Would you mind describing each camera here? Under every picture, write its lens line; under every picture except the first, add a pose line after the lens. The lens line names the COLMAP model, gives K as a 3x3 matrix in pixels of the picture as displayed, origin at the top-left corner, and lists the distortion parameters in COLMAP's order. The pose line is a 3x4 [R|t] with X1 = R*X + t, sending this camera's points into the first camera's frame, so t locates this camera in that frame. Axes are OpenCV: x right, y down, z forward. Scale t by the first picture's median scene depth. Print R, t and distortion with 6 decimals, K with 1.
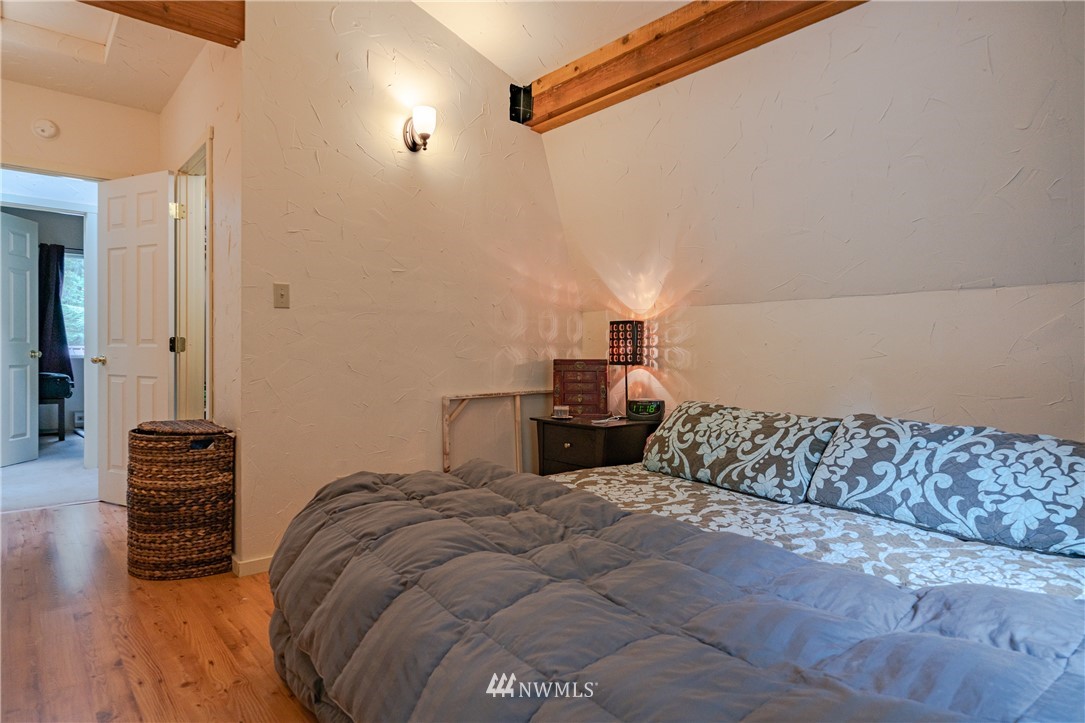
lens RADIAL K [[639.6, 0, 542.2], [0, 639.6, 362.8], [0, 0, 1]] dist [-0.000718, 0.005606]
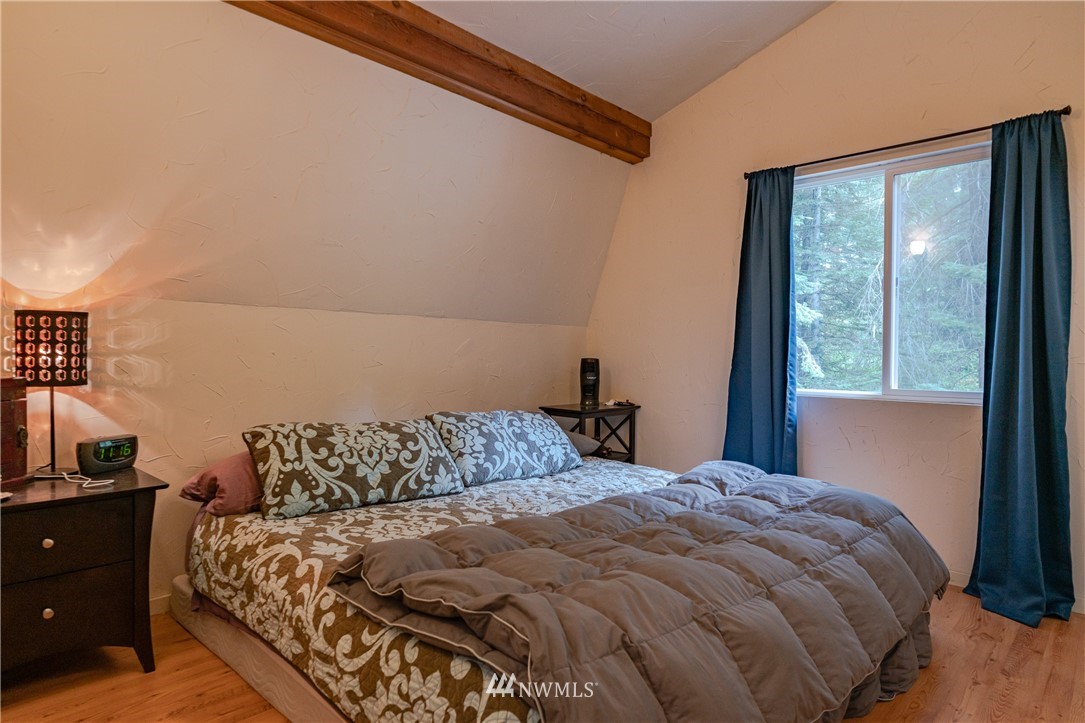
lens RADIAL K [[639.6, 0, 541.6], [0, 639.6, 362.6], [0, 0, 1]] dist [-0.000718, 0.005606]
pose [[-0.126624, -0.018726, 0.991774, -0.857121], [0.004479, 0.999801, 0.019450, -0.046320], [-0.991941, 0.006905, -0.126515, 1.055818]]
